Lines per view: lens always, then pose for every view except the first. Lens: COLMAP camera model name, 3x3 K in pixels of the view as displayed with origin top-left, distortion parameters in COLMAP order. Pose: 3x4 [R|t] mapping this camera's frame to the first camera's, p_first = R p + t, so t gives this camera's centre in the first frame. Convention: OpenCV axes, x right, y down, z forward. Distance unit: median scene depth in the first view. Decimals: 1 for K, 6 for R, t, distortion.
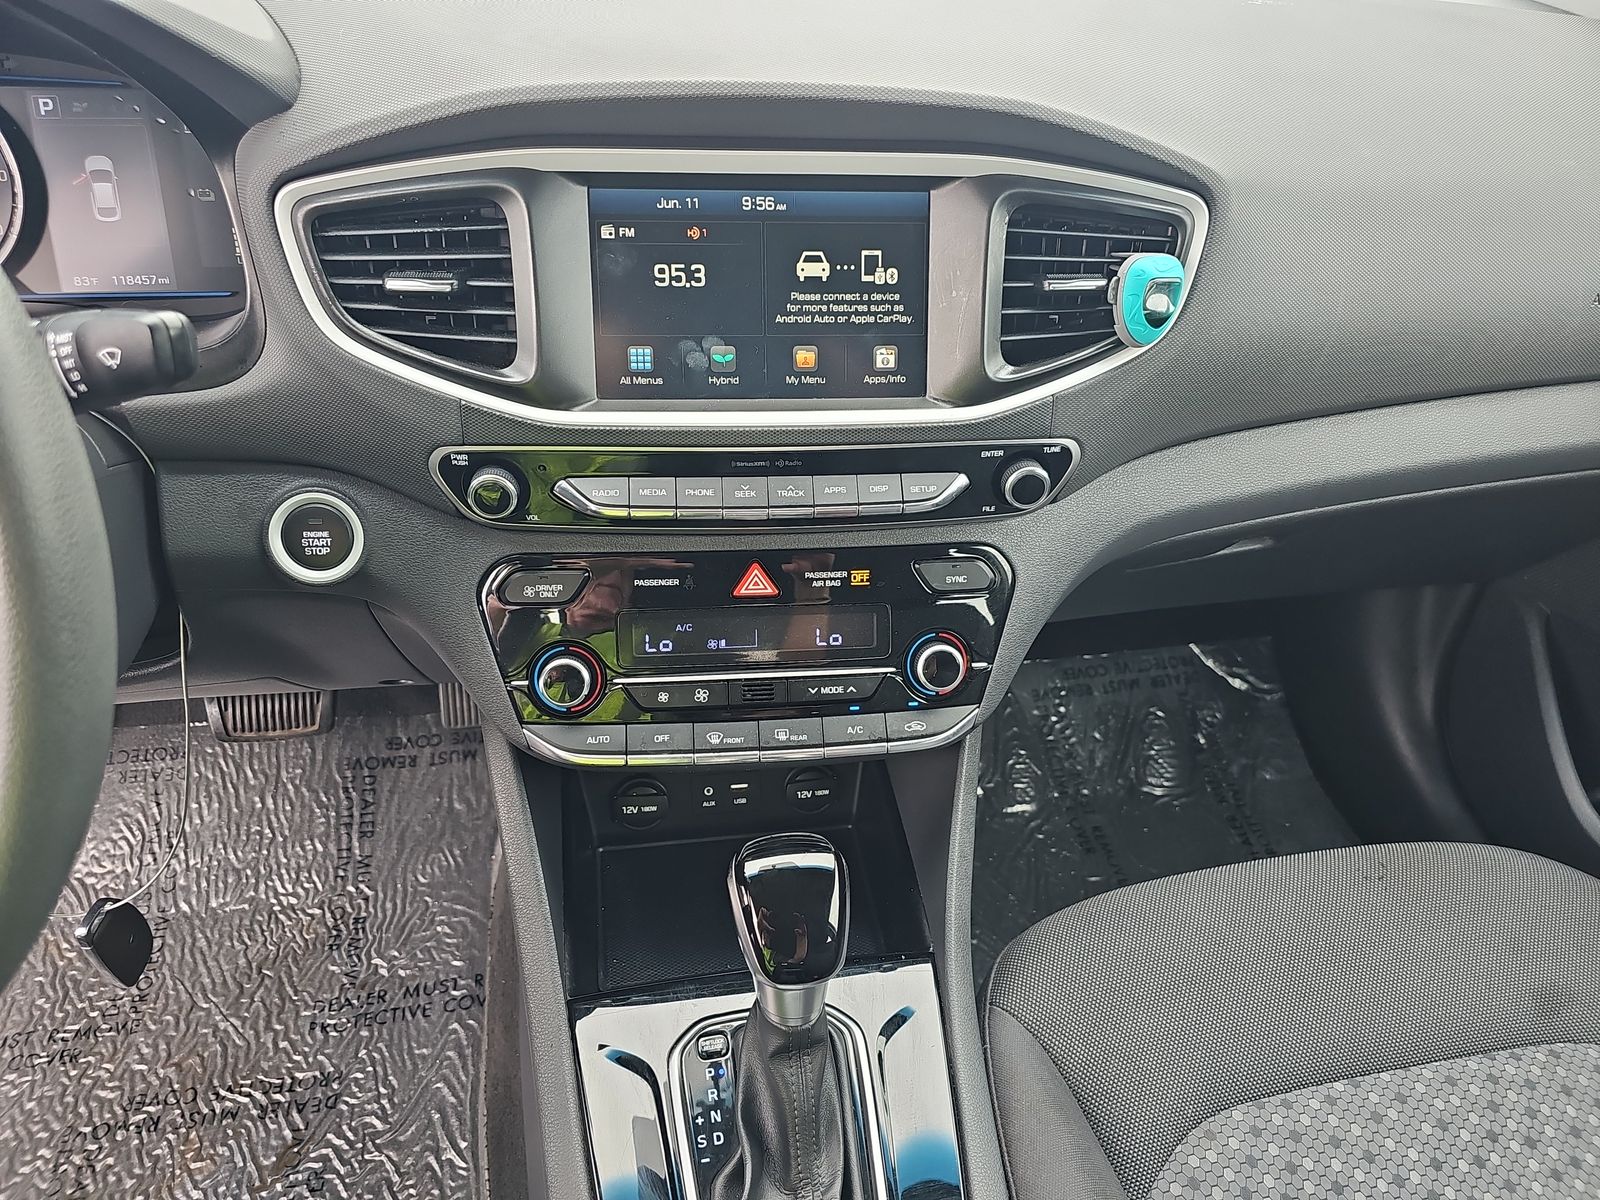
lens RADIAL K [[1053.3, 0, 807.1], [0, 1053.3, 591.7], [0, 0, 1]] dist [0.031002, -0.029243]
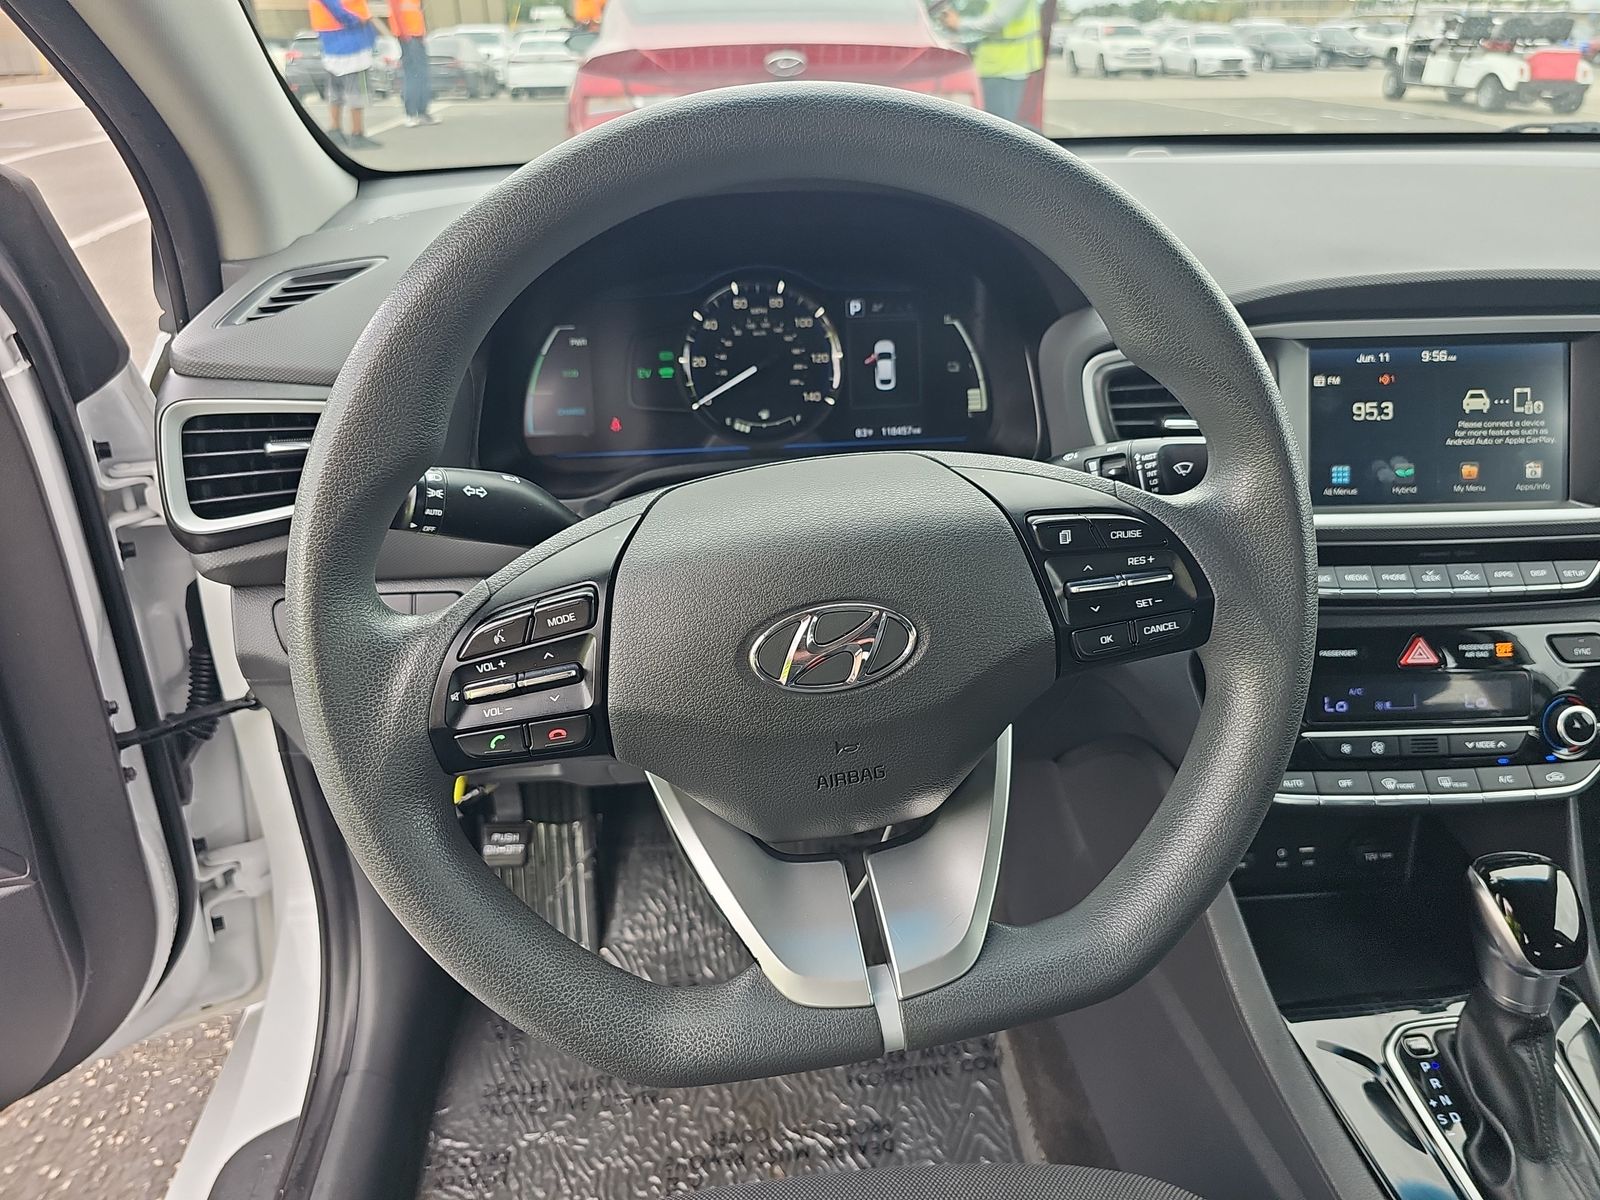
lens RADIAL K [[1053.3, 0, 807.1], [0, 1053.3, 591.7], [0, 0, 1]] dist [0.031002, -0.029243]
pose [[0.995051, -0.012640, -0.098556, -0.665443], [-0.001899, 0.989276, -0.146043, 0.106429], [0.099345, 0.145507, 0.984357, -0.304362]]
